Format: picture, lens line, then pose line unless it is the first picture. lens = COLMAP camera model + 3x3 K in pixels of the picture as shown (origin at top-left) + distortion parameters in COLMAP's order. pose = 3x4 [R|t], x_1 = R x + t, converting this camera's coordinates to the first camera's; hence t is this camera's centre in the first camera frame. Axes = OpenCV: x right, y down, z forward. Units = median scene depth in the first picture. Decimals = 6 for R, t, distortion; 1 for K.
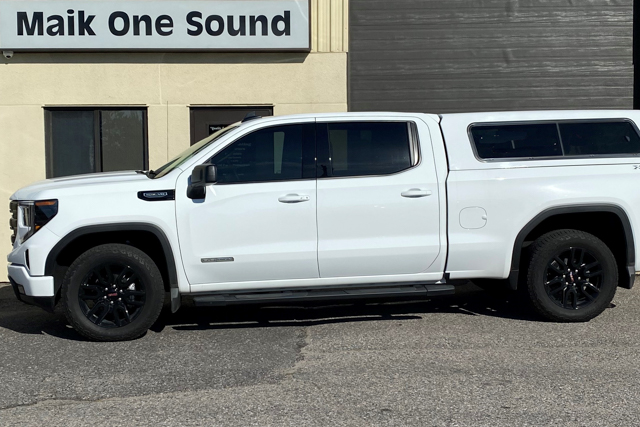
lens RADIAL K [[1194.4, 0, 296.3], [0, 1194.4, 211.4], [0, 0, 1]] dist [0.062328, -0.166385]
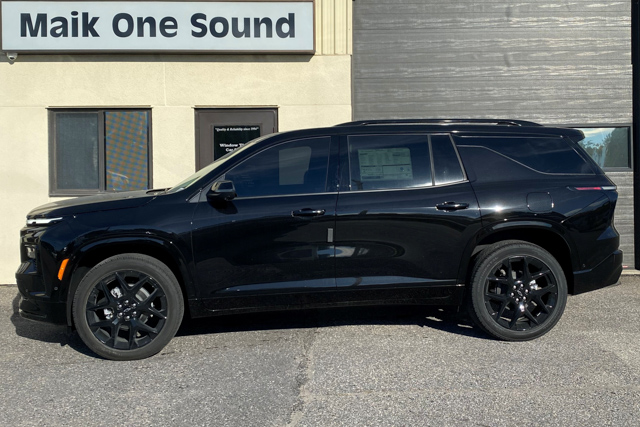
lens RADIAL K [[944.6, 0, 318.6], [0, 944.6, 150.7], [0, 0, 1]] dist [-0.015407, -0.082975]
pose [[0.999931, 0.000150, 0.011747, 0.008183], [0.000477, 0.998577, -0.053329, -0.014367], [-0.011739, 0.053331, 0.998508, 0.312722]]
